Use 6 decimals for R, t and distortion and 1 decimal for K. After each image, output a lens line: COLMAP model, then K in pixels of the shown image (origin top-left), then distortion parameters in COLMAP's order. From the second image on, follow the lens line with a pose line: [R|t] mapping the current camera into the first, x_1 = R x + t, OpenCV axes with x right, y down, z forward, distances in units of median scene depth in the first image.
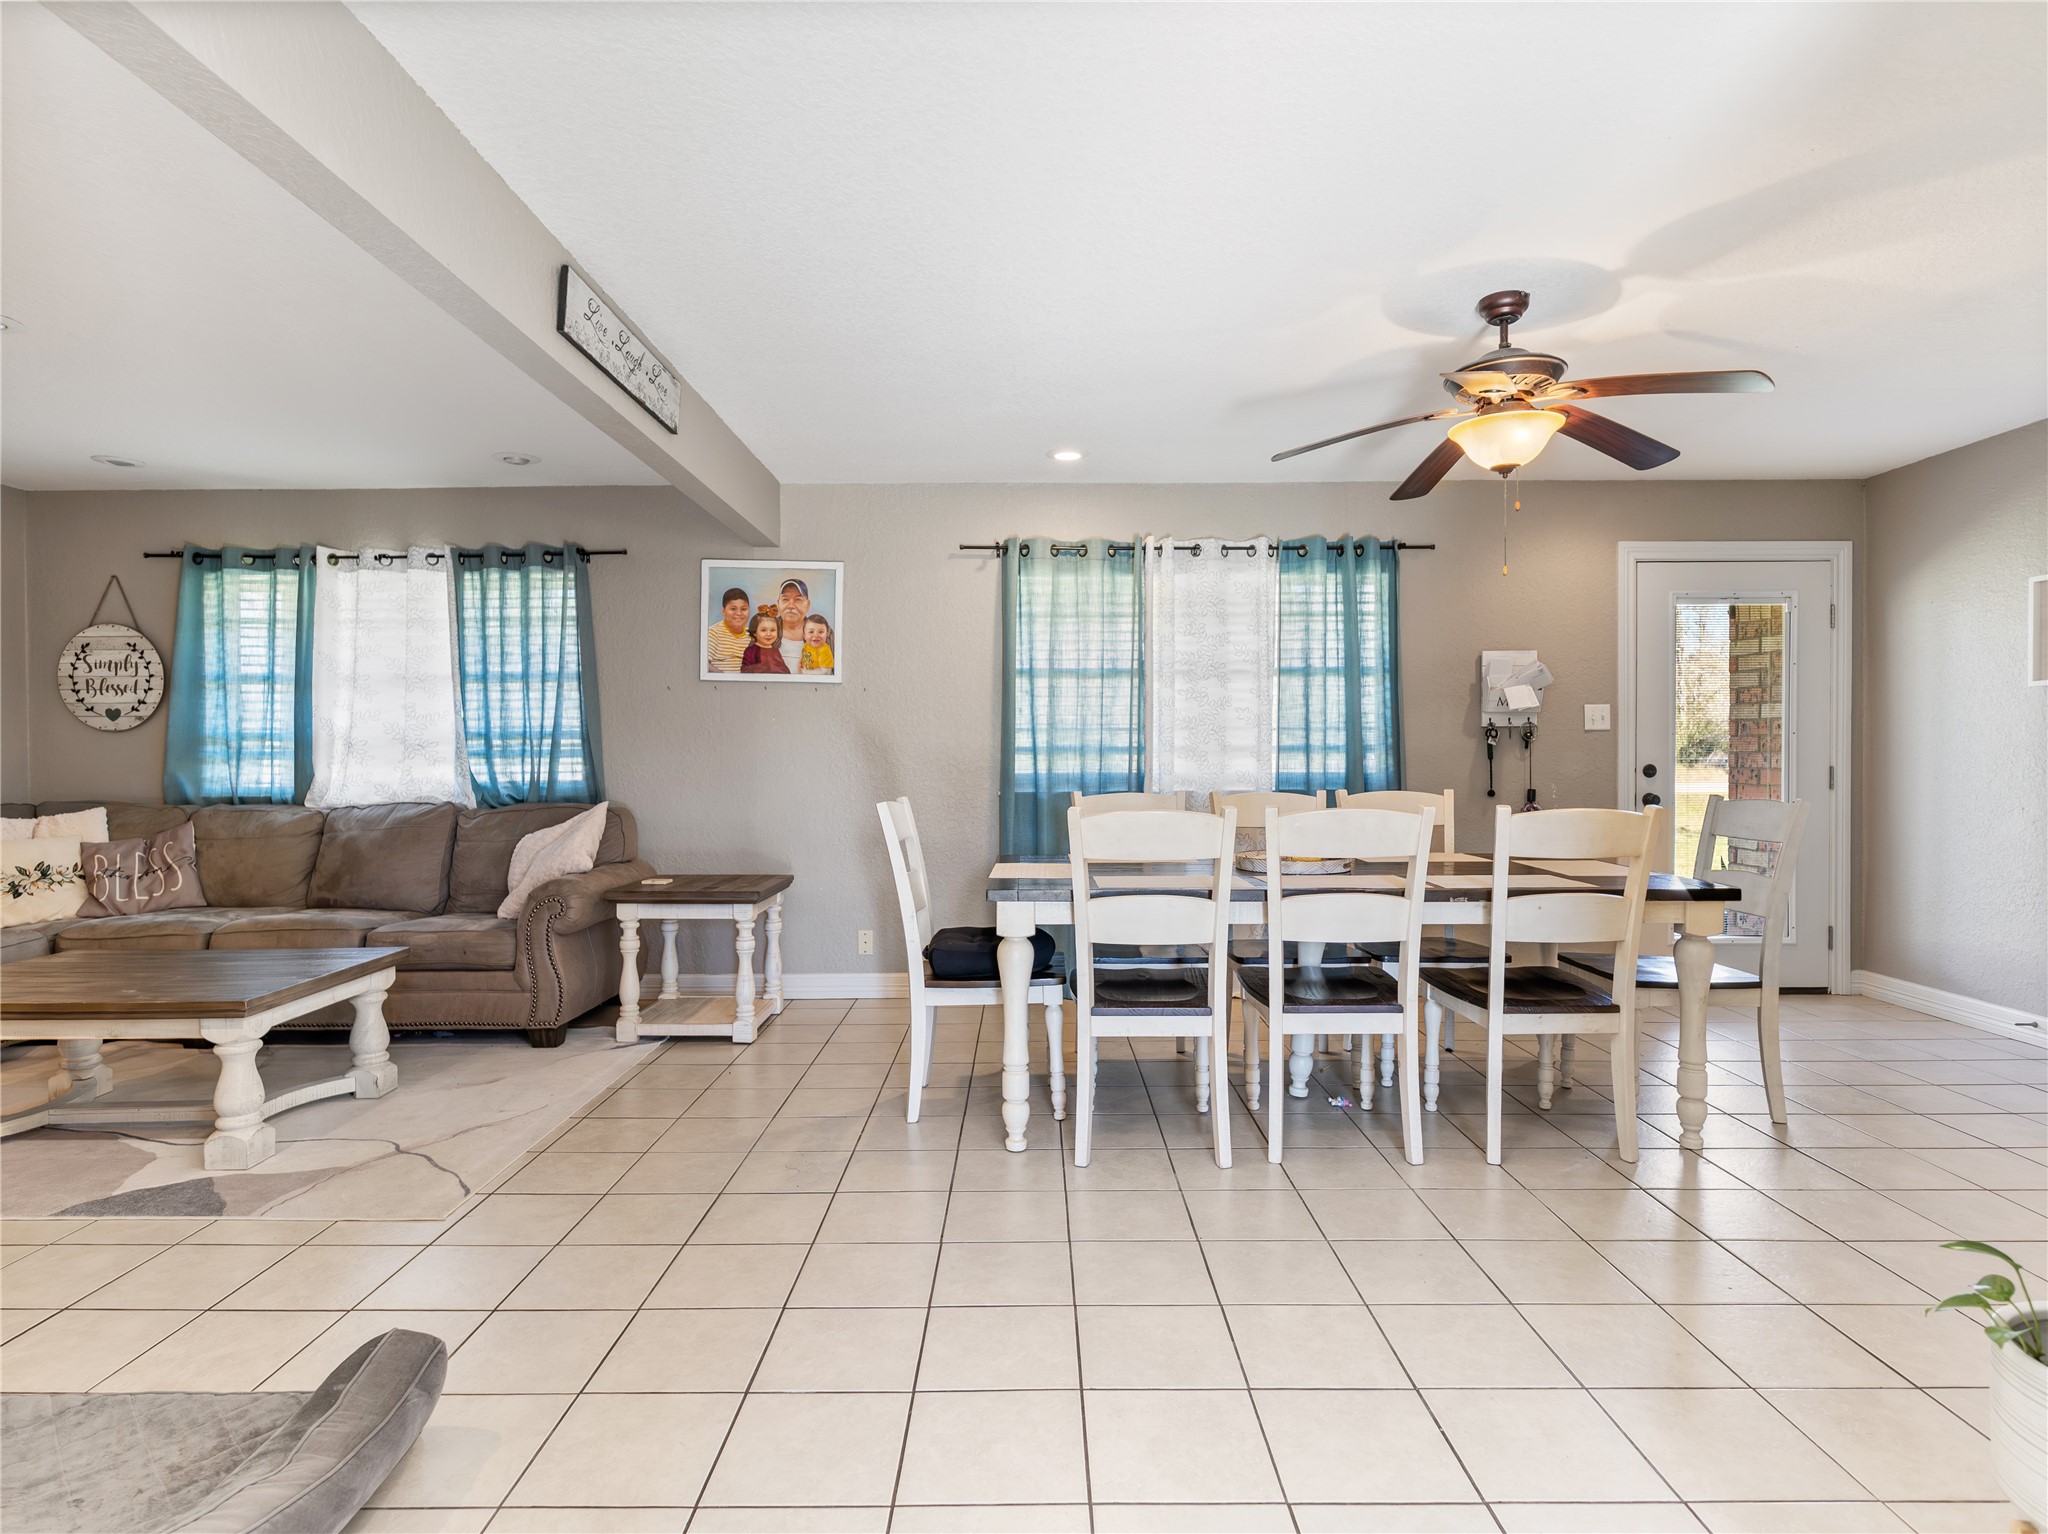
lens RADIAL K [[1105.6, 0, 1017.4], [0, 1105.6, 753.2], [0, 0, 1]] dist [-0.006164, 0.001022]
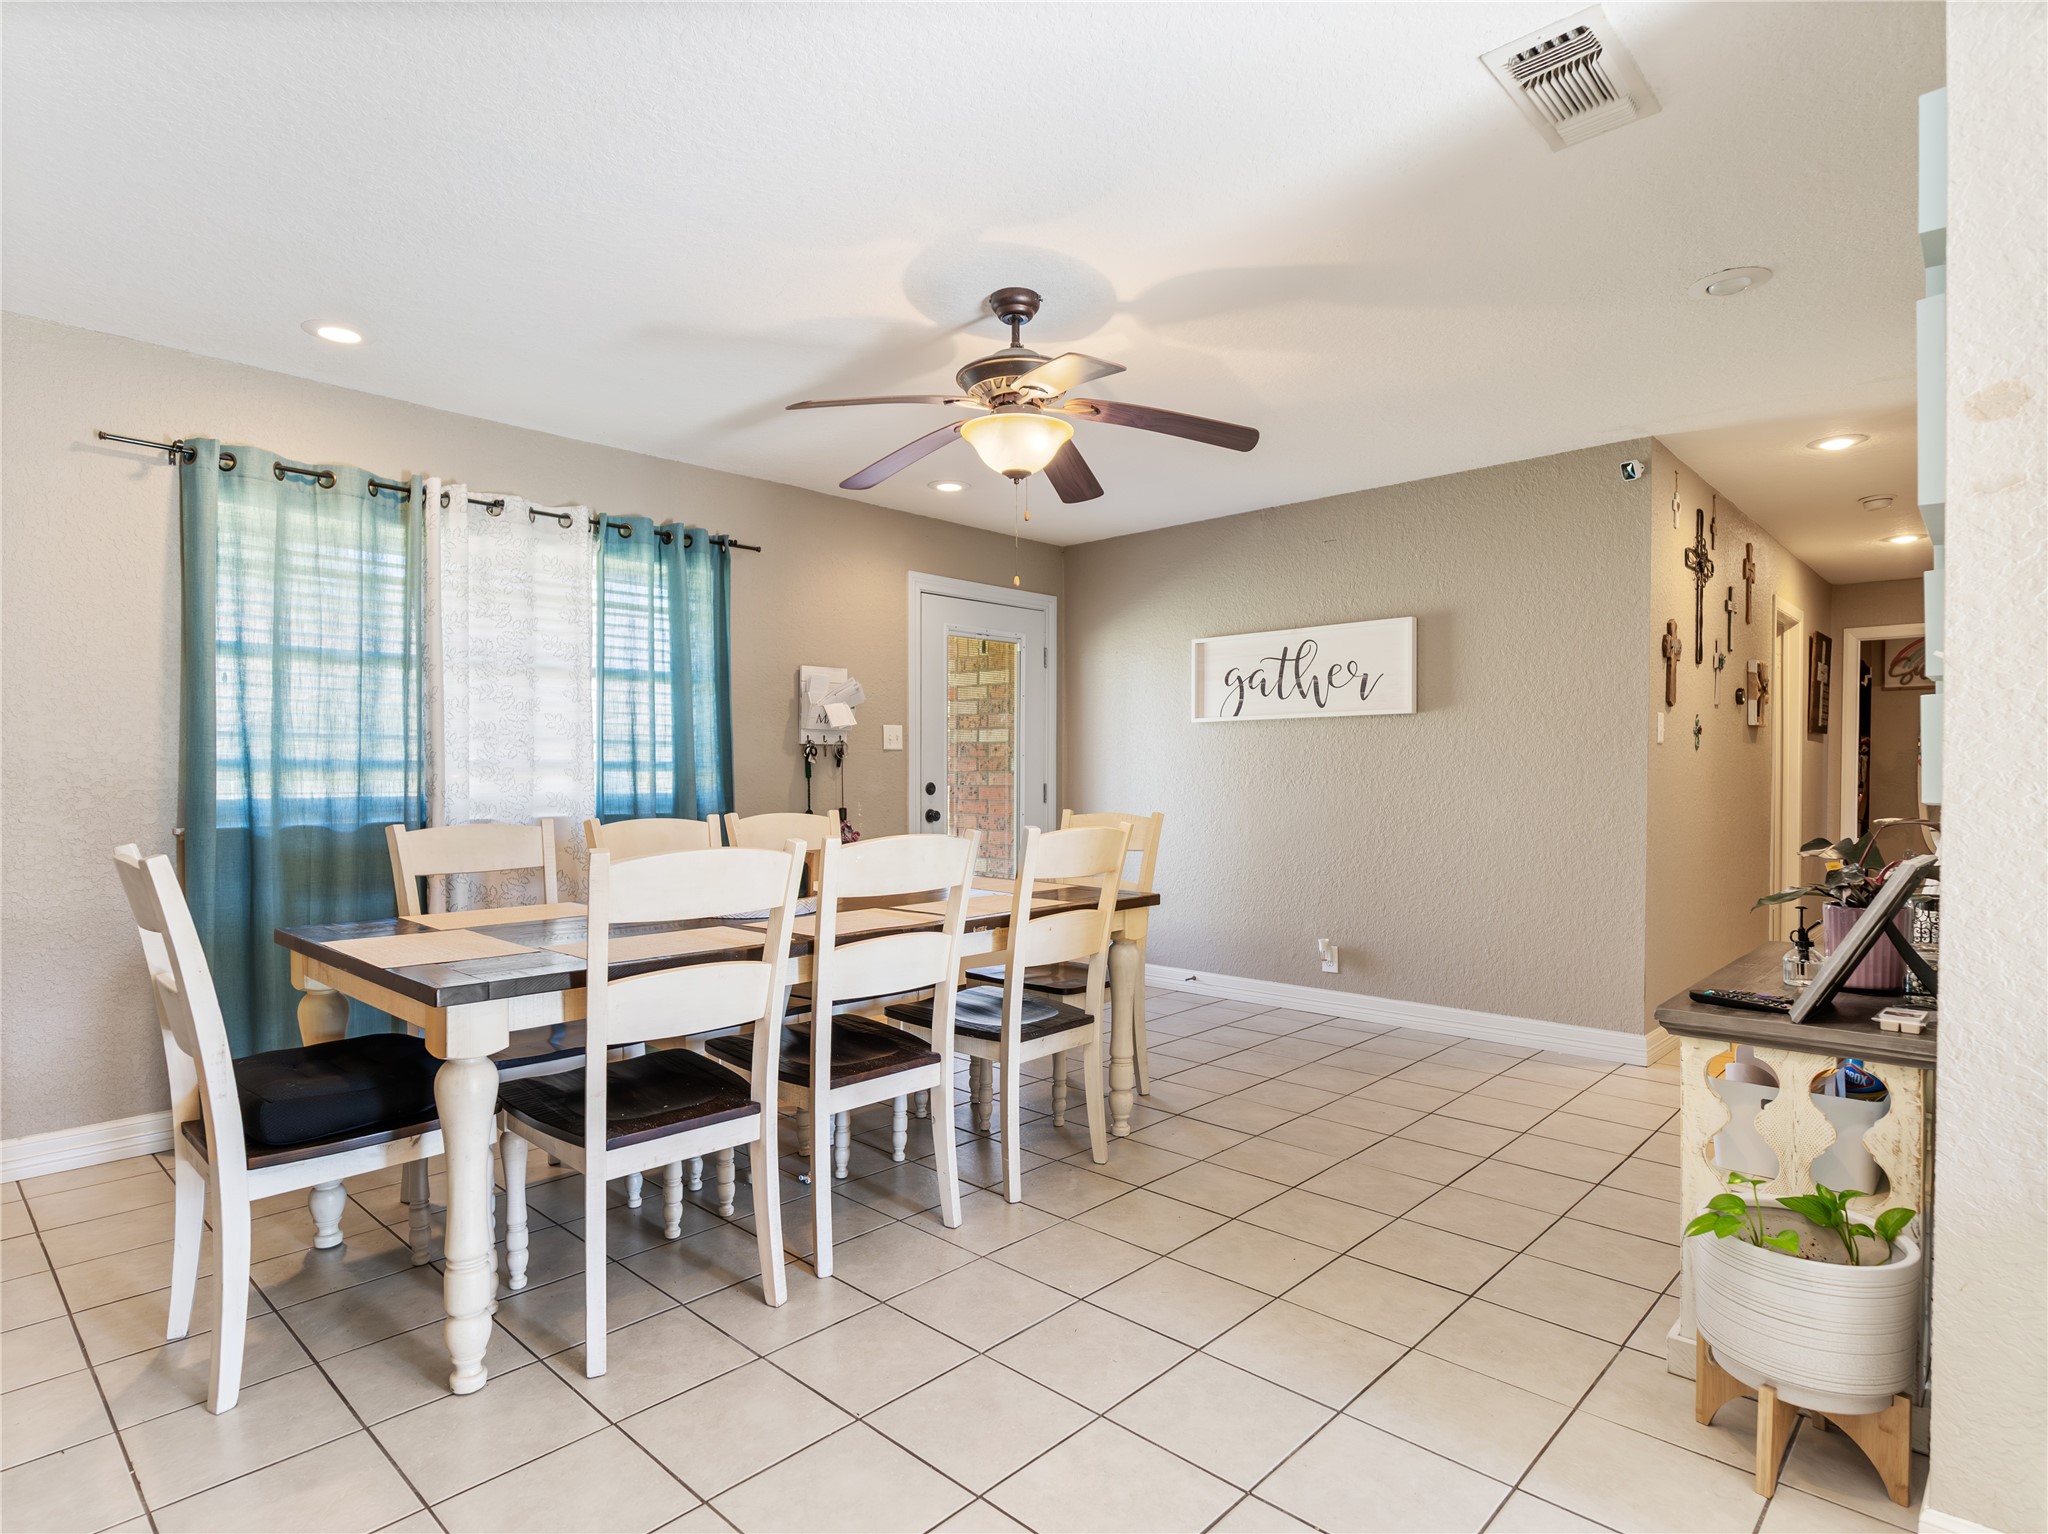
lens RADIAL K [[1105.6, 0, 1030.5], [0, 1105.6, 778.6], [0, 0, 1]] dist [-0.006164, 0.001022]
pose [[0.680353, -0.001532, 0.732883, -0.199710], [-0.002648, 0.999986, 0.004549, 0.001684], [-0.732880, -0.005036, 0.680339, 0.266184]]
